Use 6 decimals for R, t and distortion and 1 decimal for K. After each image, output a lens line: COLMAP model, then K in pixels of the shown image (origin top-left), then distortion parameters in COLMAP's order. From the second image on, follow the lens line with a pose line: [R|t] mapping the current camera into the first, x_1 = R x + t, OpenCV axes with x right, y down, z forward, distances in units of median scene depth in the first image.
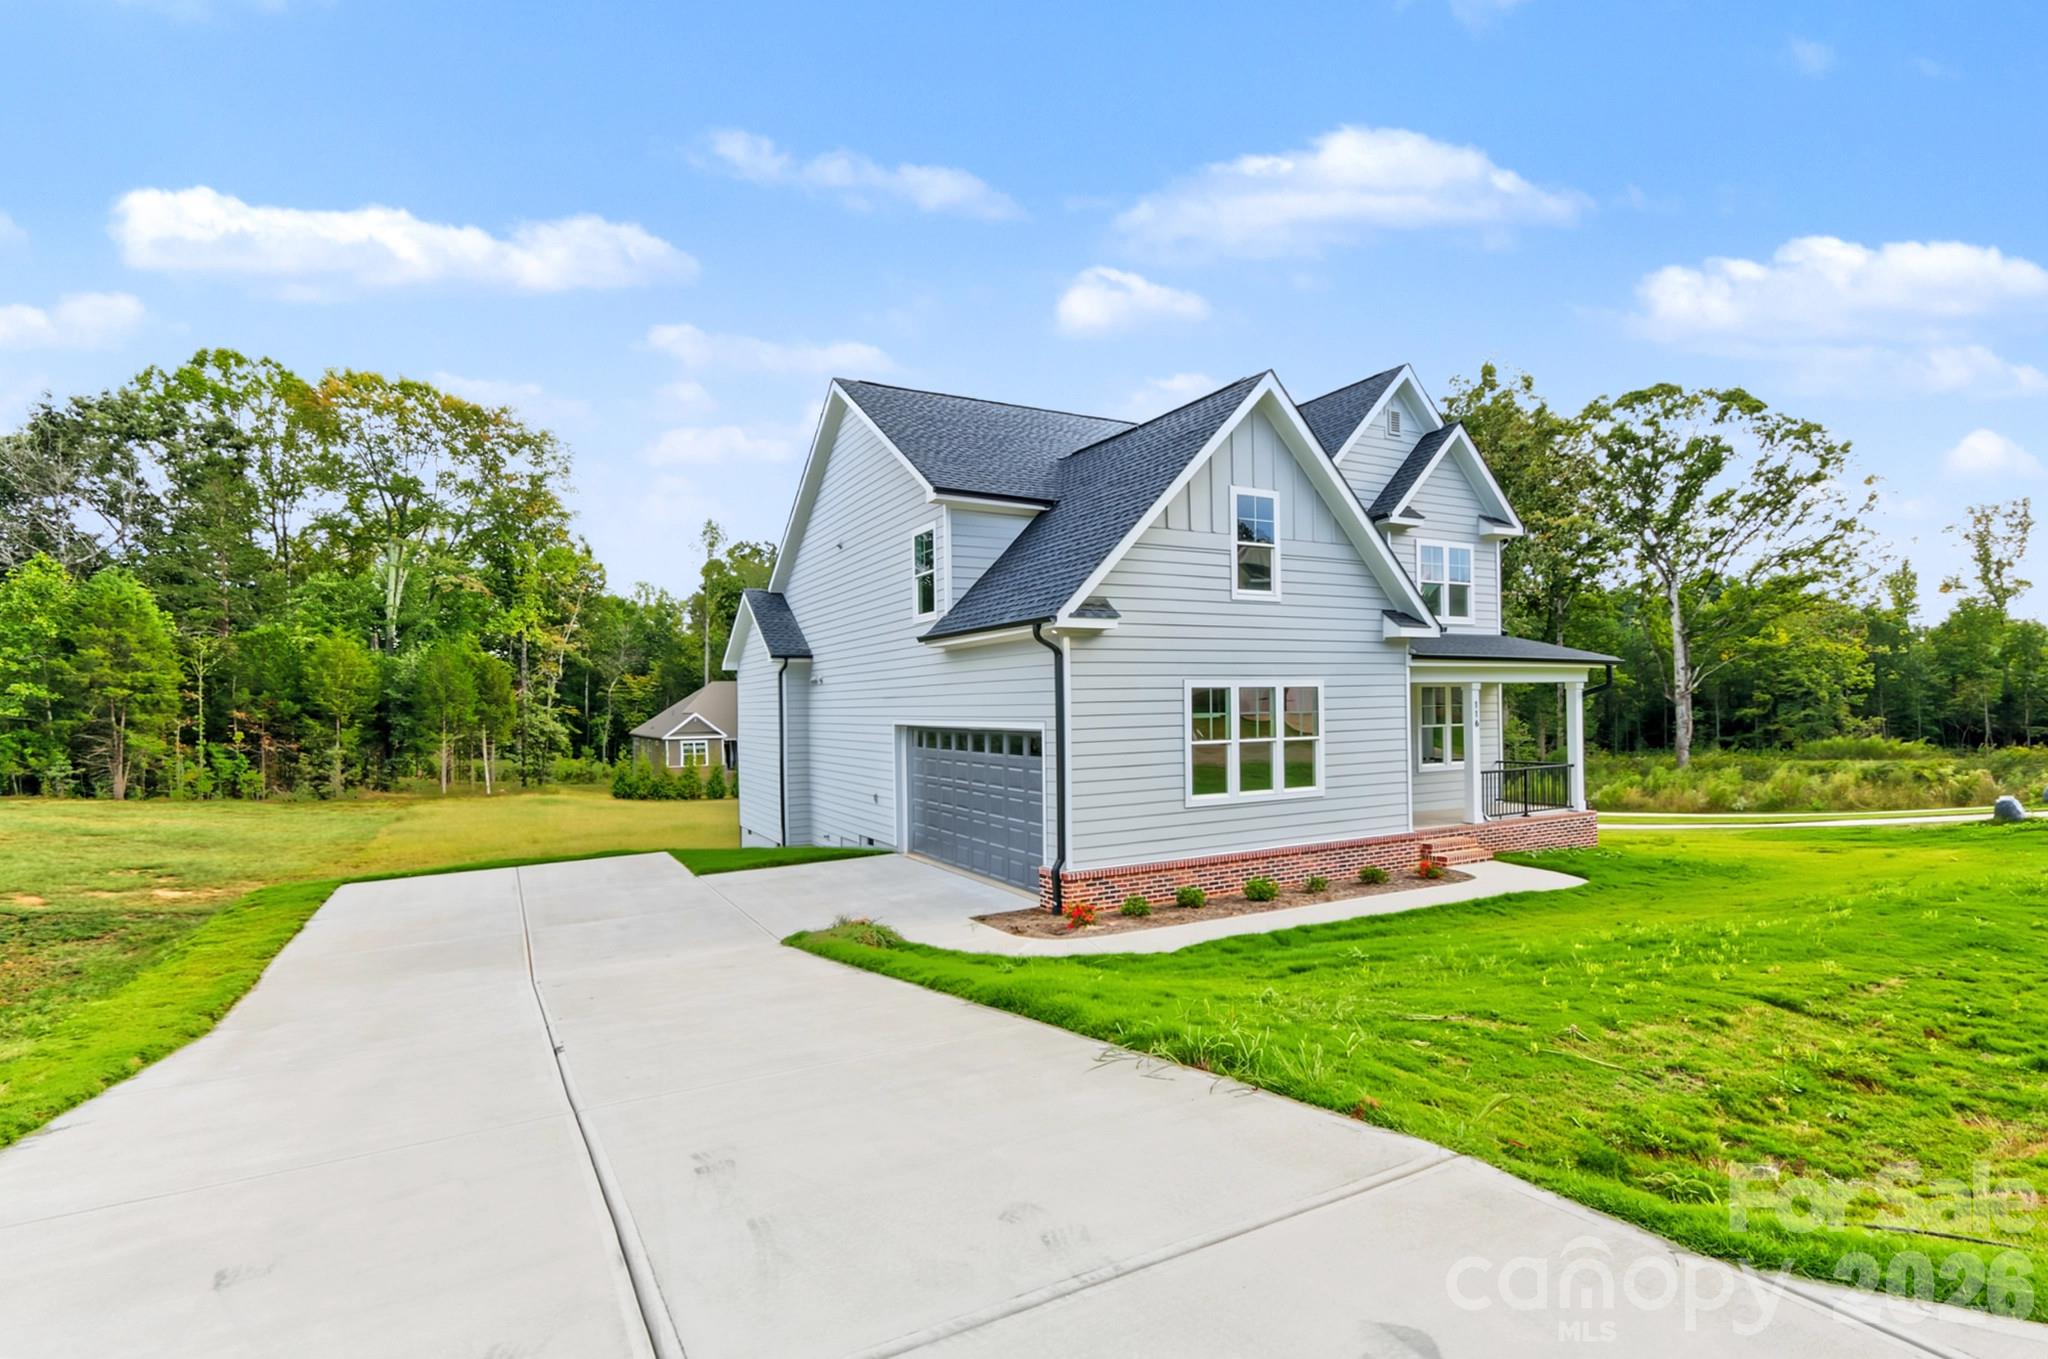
lens RADIAL K [[961.0, 0, 1006.3], [0, 961.0, 698.6], [0, 0, 1]] dist [0.000516, 0.000672]
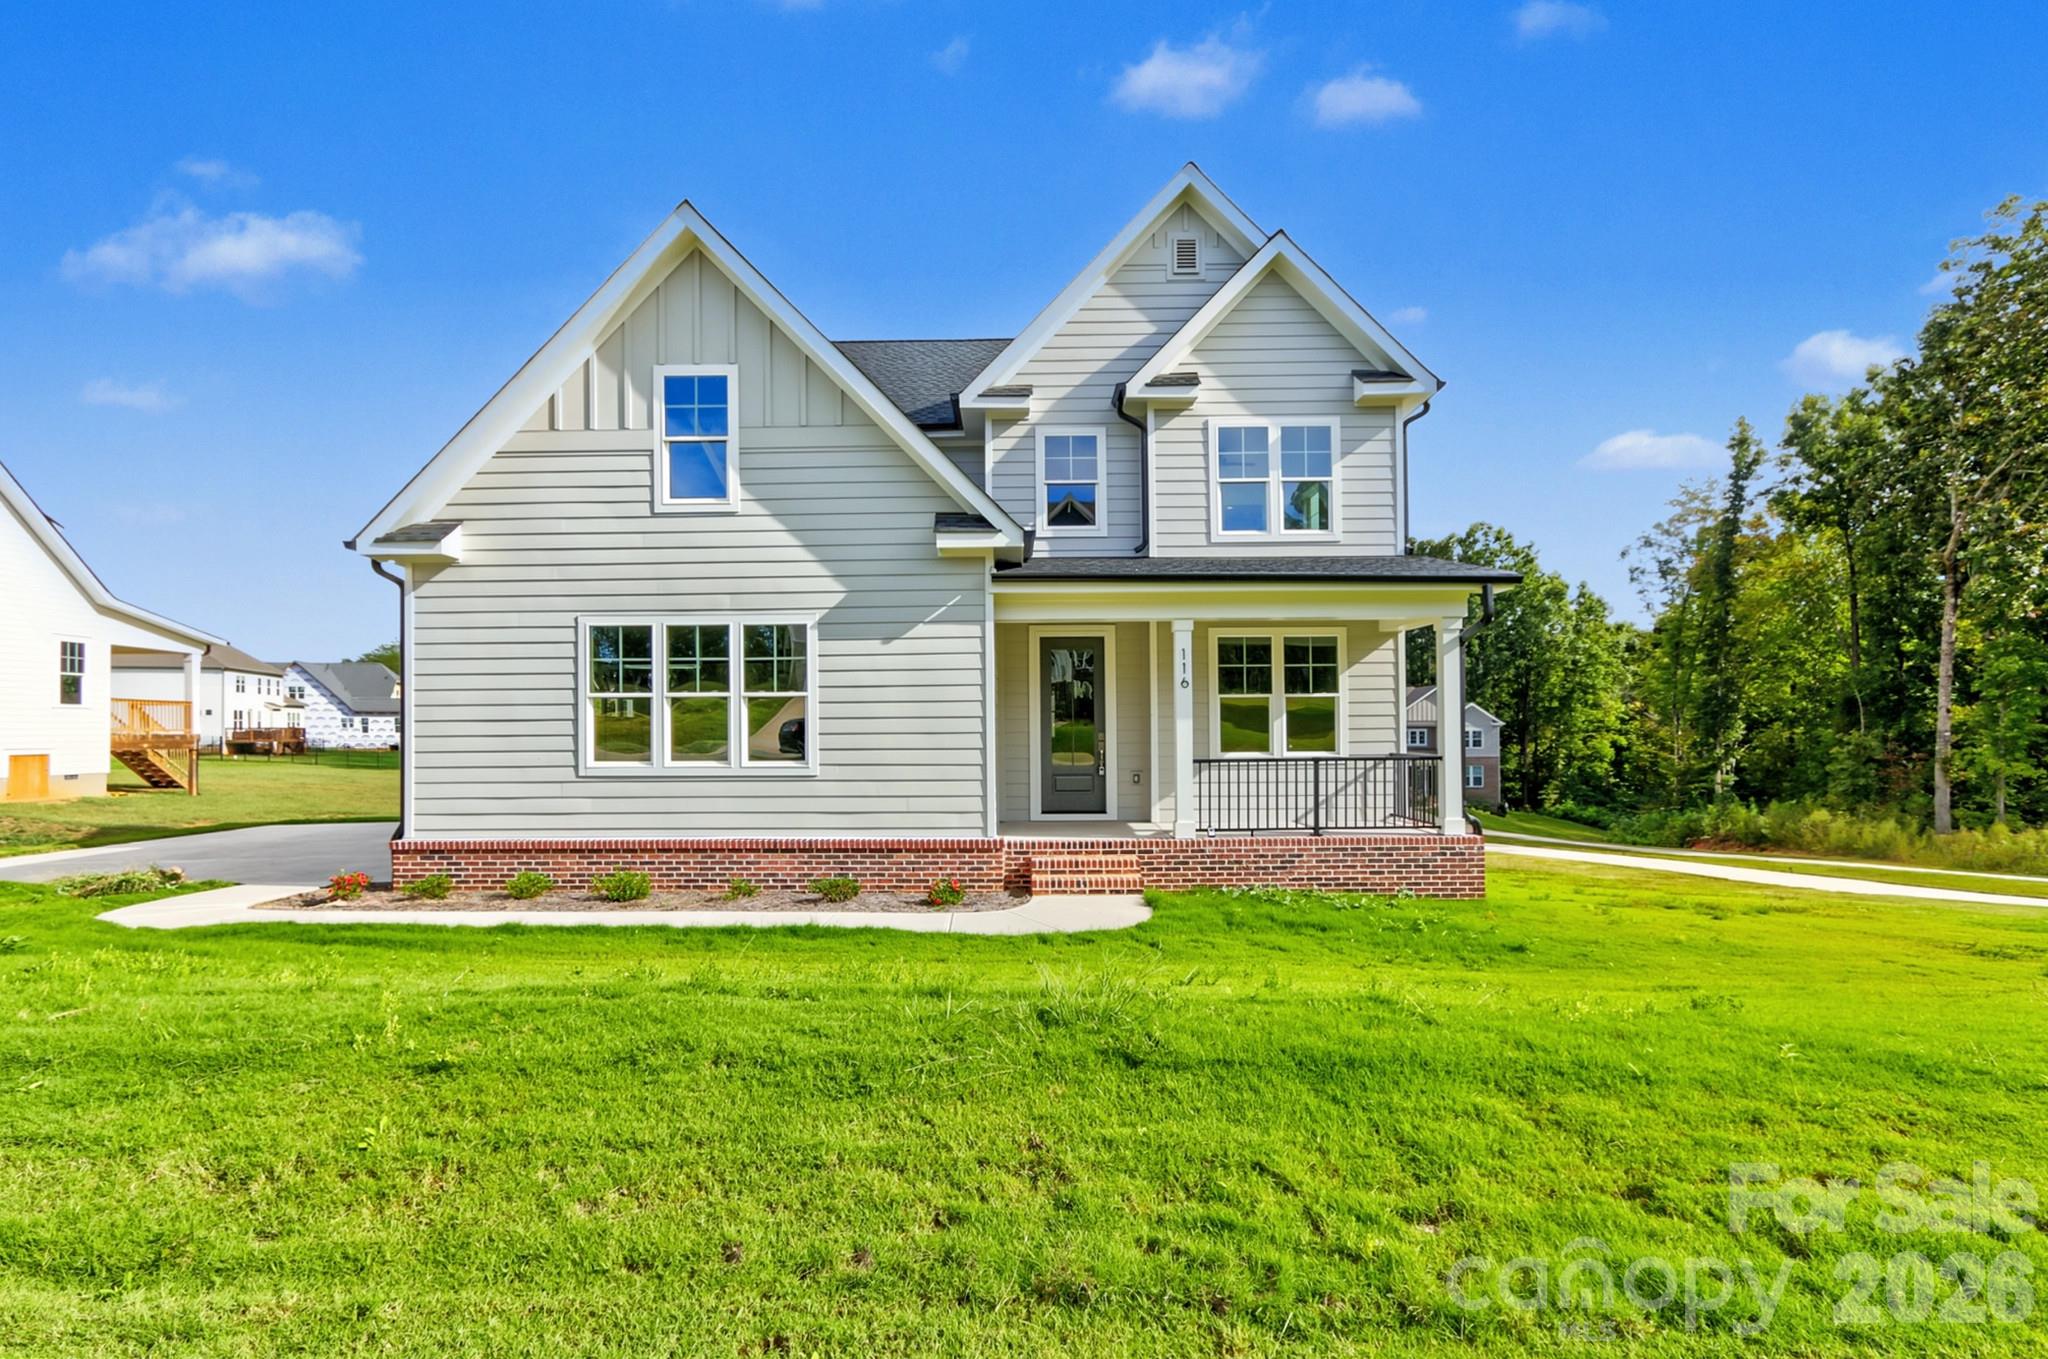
lens RADIAL K [[961.0, 0, 1006.3], [0, 961.0, 698.6], [0, 0, 1]] dist [0.000516, 0.000672]
pose [[0.872558, -0.000368, -0.488510, 0.835295], [-0.006021, 0.999916, -0.011508, 0.053279], [0.488473, 0.012983, 0.872482, 0.449407]]
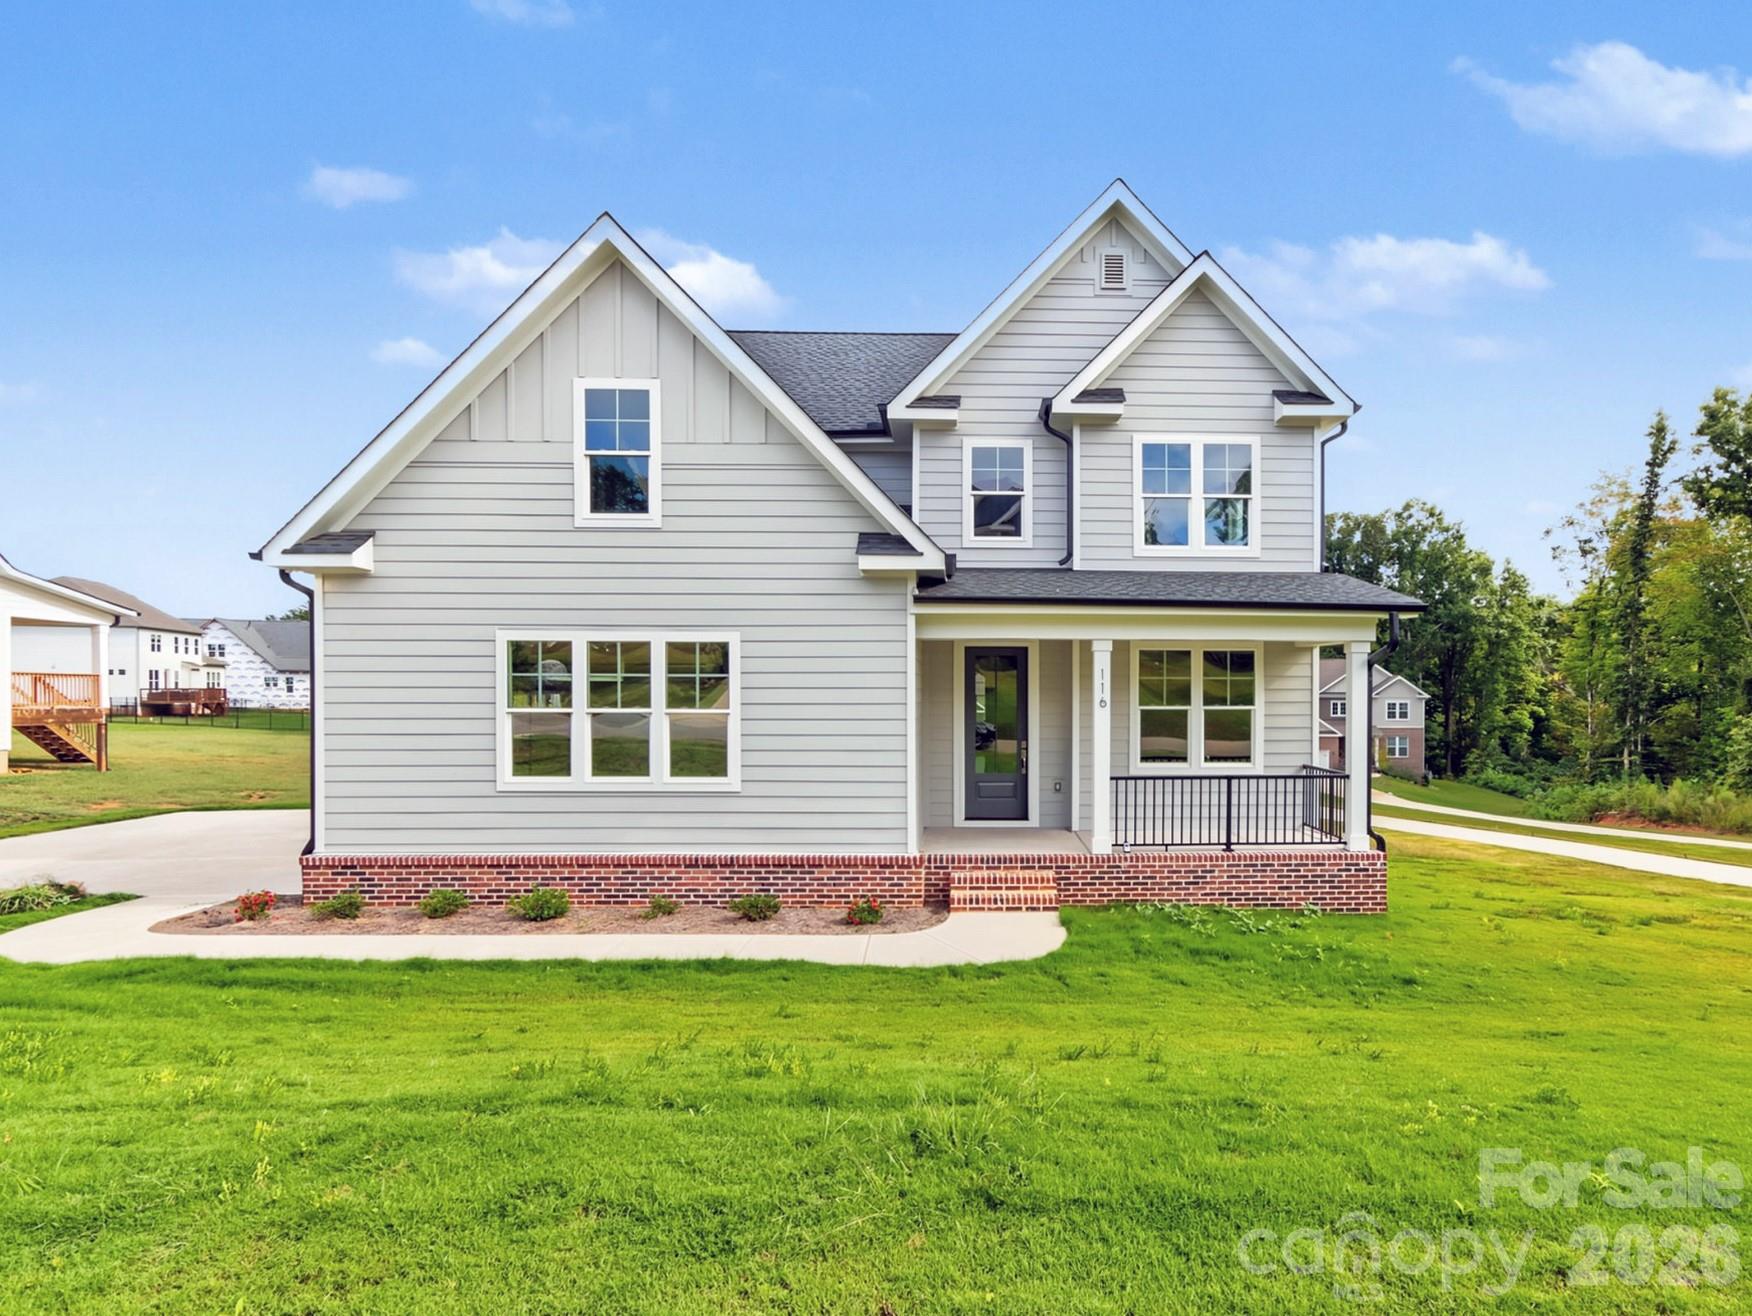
lens RADIAL K [[952.2, 0, 993.6], [0, 952.2, 681.4], [0, 0, 1]] dist [0.005328, -0.001326]
pose [[0.893917, 0.020021, -0.447786, 0.852724], [-0.016773, 0.999796, 0.011218, 0.006569], [0.447919, -0.002517, 0.894070, 0.453021]]
